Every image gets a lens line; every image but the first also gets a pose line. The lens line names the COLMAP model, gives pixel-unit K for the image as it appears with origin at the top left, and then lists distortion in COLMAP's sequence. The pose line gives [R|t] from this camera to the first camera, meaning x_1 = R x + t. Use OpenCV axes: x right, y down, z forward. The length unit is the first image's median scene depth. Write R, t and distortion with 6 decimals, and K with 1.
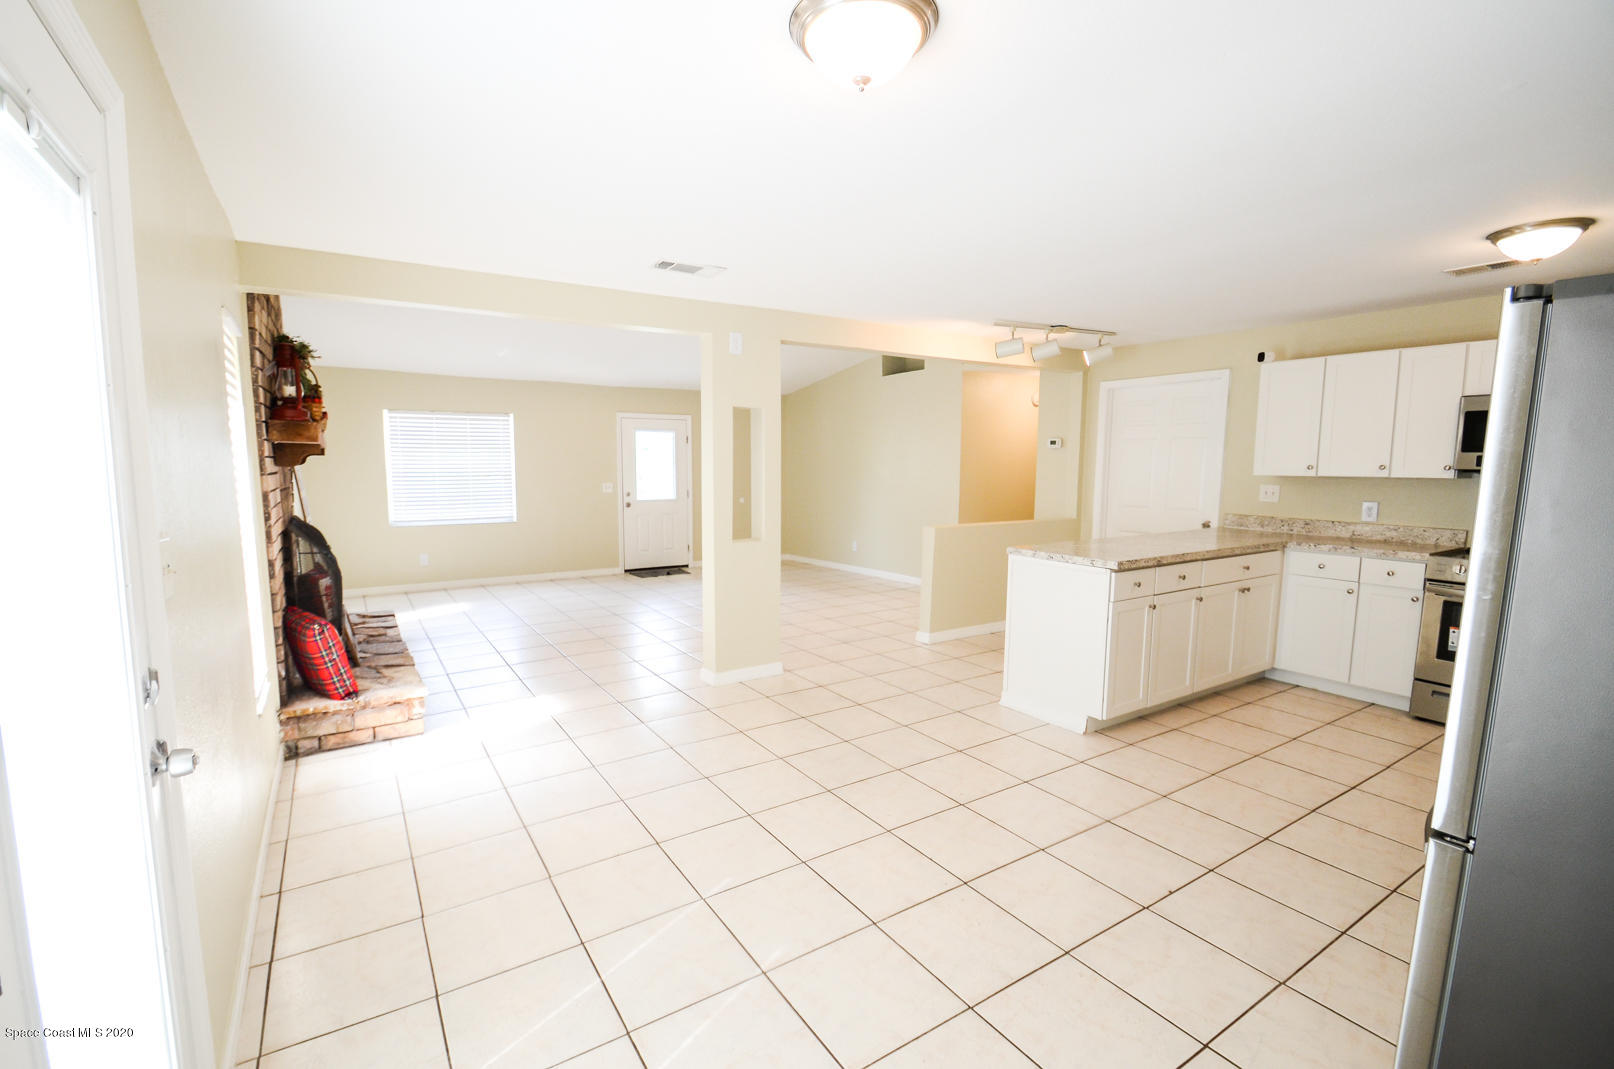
lens RADIAL K [[706.3, 0, 782.9], [0, 706.3, 541.0], [0, 0, 1]] dist [0.001909, -0.009358]
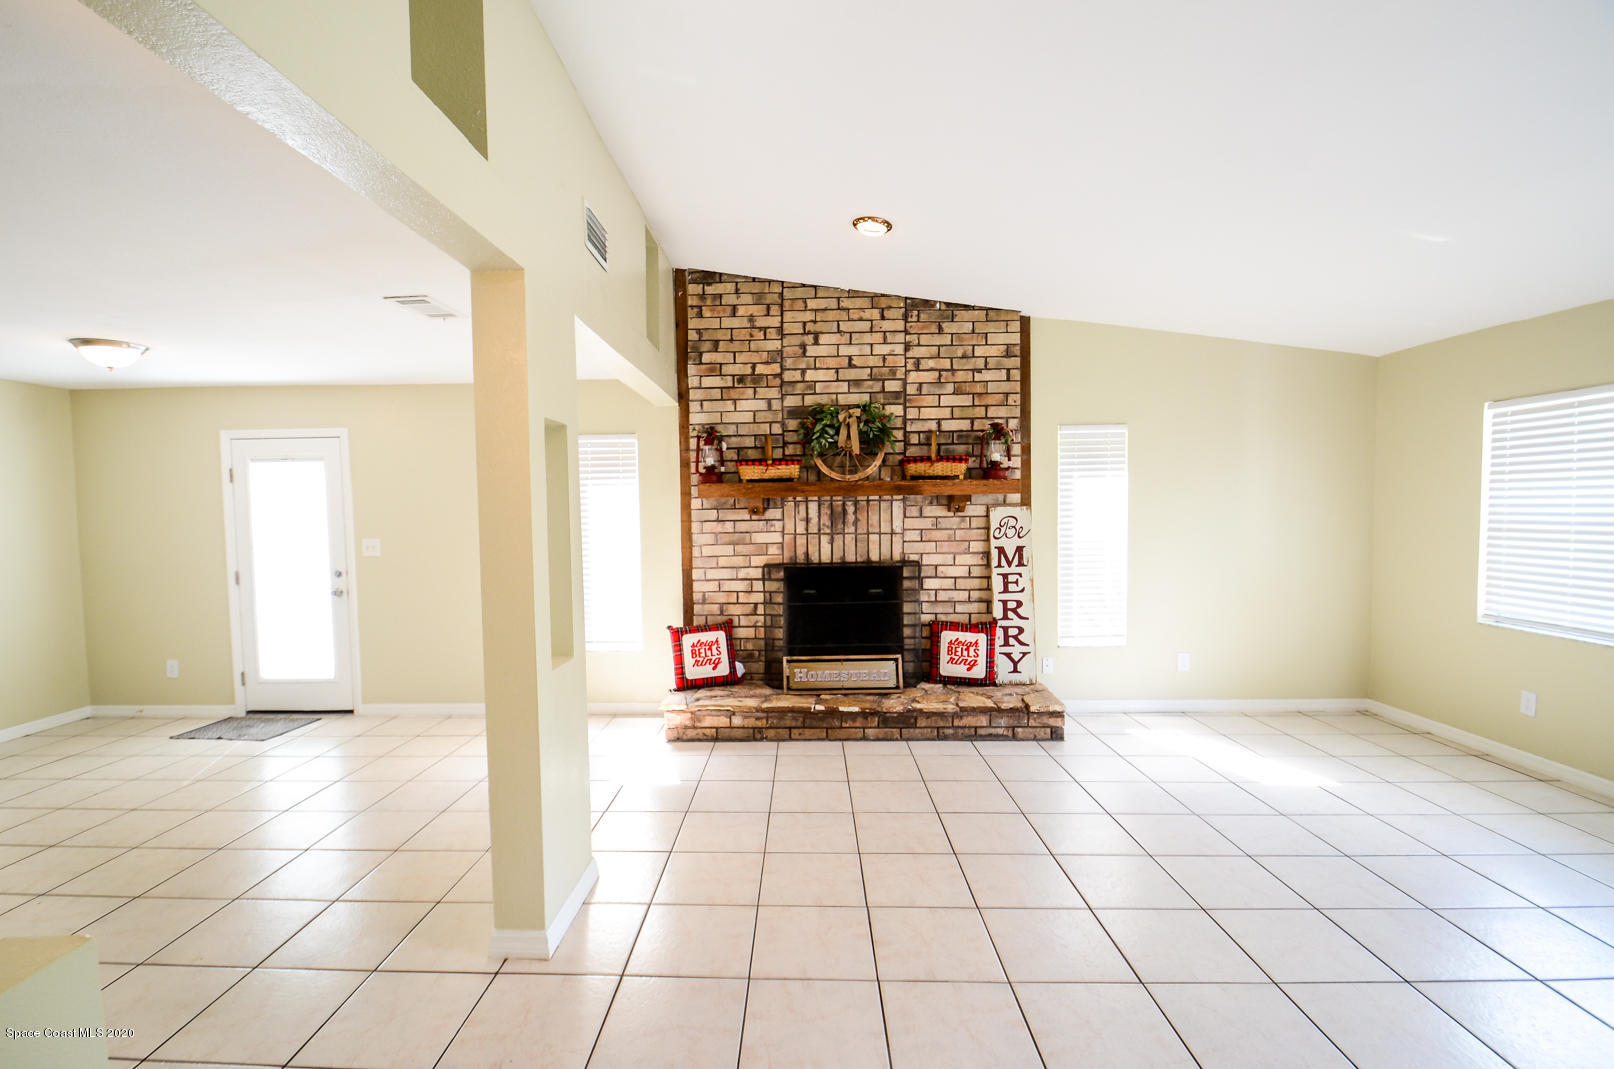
lens RADIAL K [[718.0, 0, 778.7], [0, 718.0, 542.0], [0, 0, 1]] dist [0.001246, -0.008583]
pose [[-0.560740, 0.046861, -0.826665, 0.303501], [-0.075921, 0.991281, 0.107691, -0.166587], [0.824504, 0.123148, -0.552294, 1.444608]]
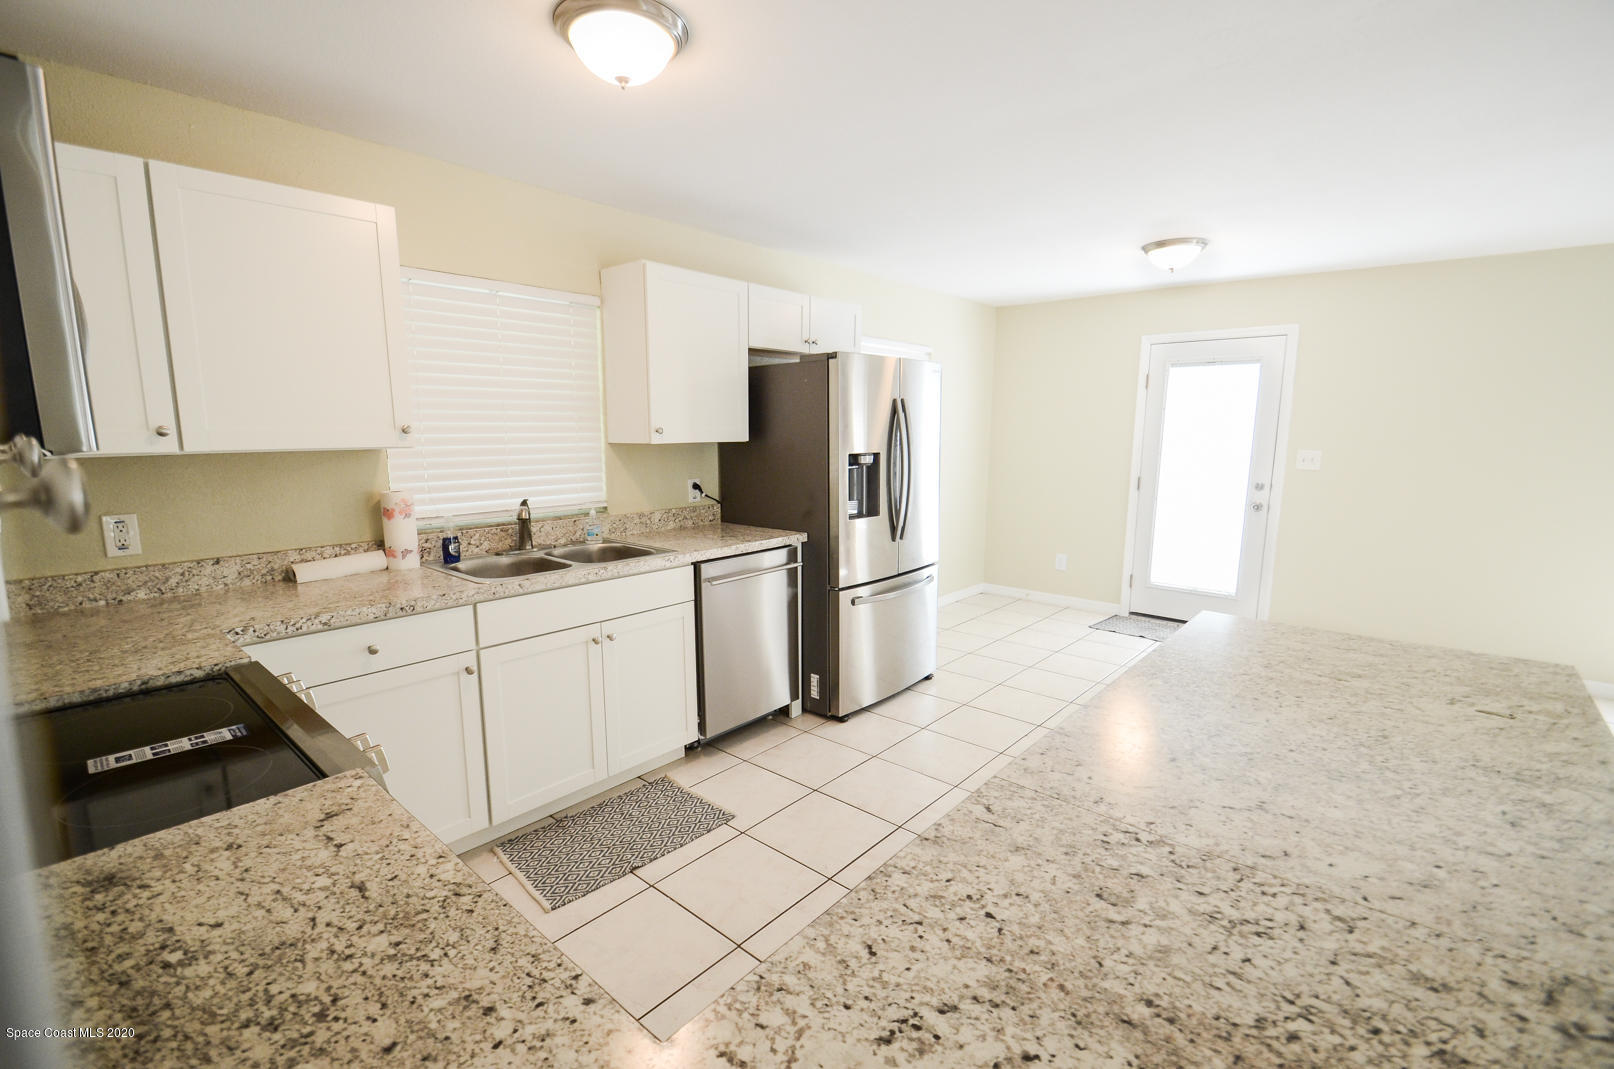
lens RADIAL K [[706.3, 0, 782.9], [0, 706.3, 541.0], [0, 0, 1]] dist [0.001909, -0.009358]
pose [[-0.964431, 0.039200, -0.261413, 0.699090], [-0.032307, 0.964049, 0.263752, -0.117016], [0.262354, 0.262816, -0.928492, 1.061318]]
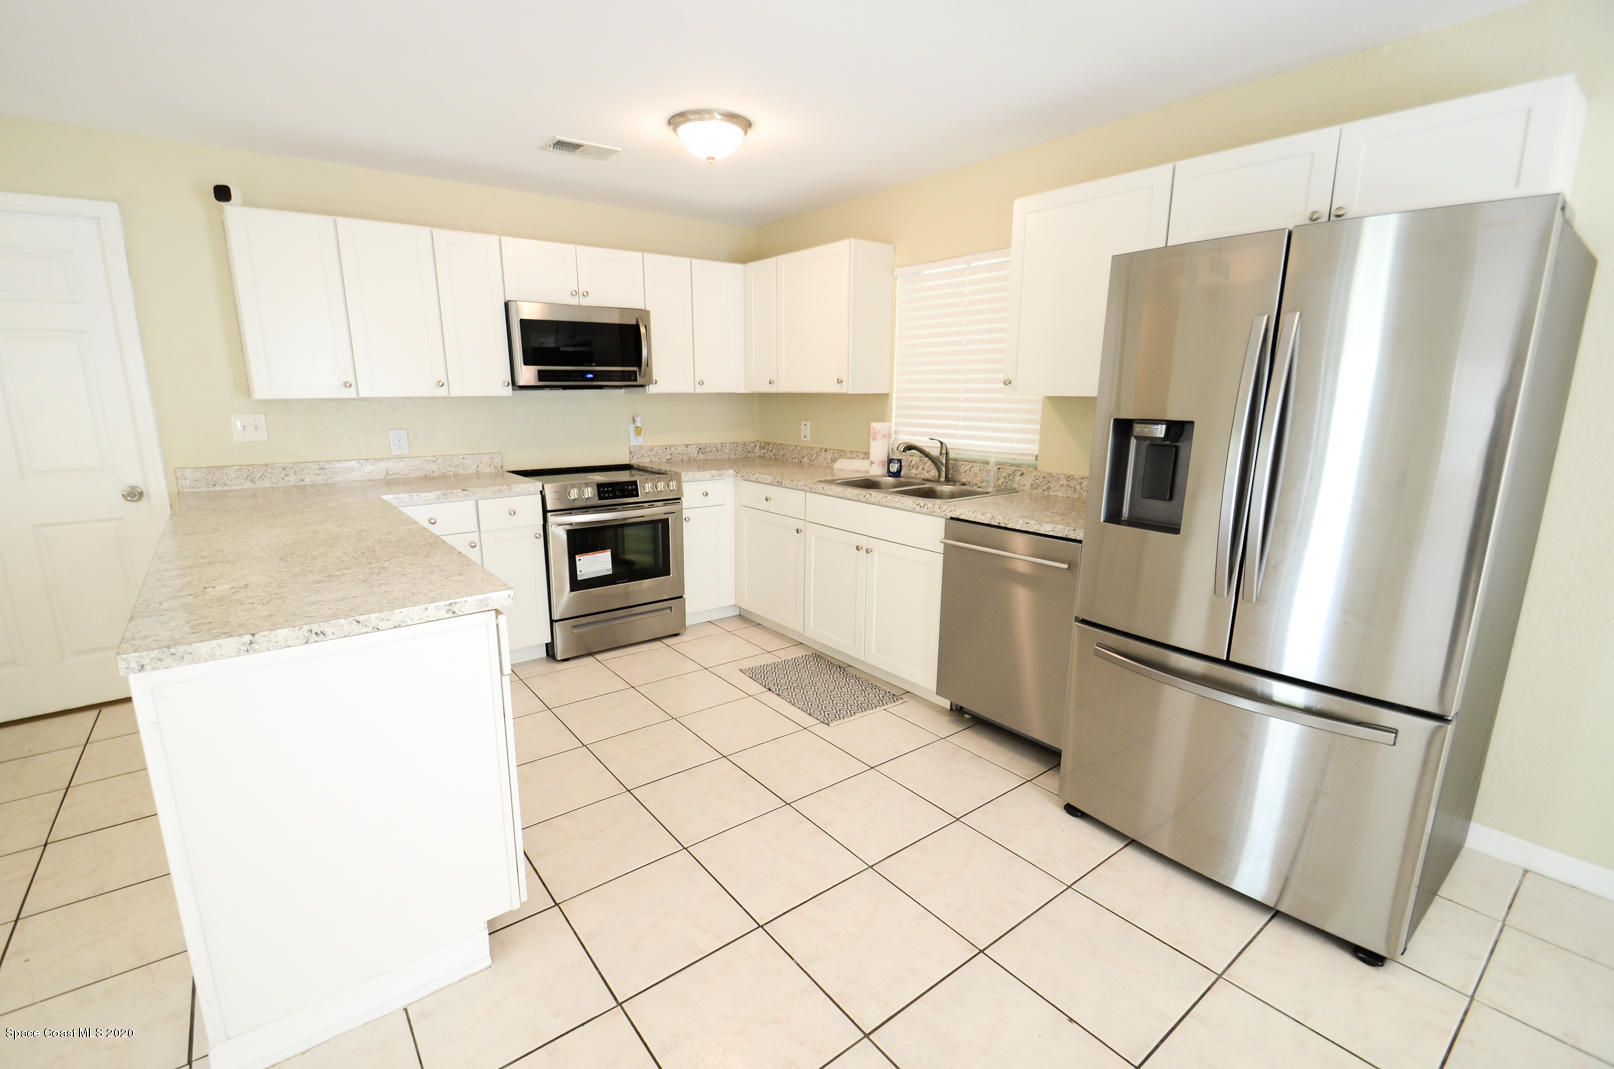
lens RADIAL K [[706.3, 0, 782.9], [0, 706.3, 541.0], [0, 0, 1]] dist [0.001909, -0.009358]
pose [[-0.094240, -0.218201, 0.971343, 0.008553], [0.111800, 0.967194, 0.228116, -0.066547], [-0.989252, 0.130094, -0.066754, 0.643188]]
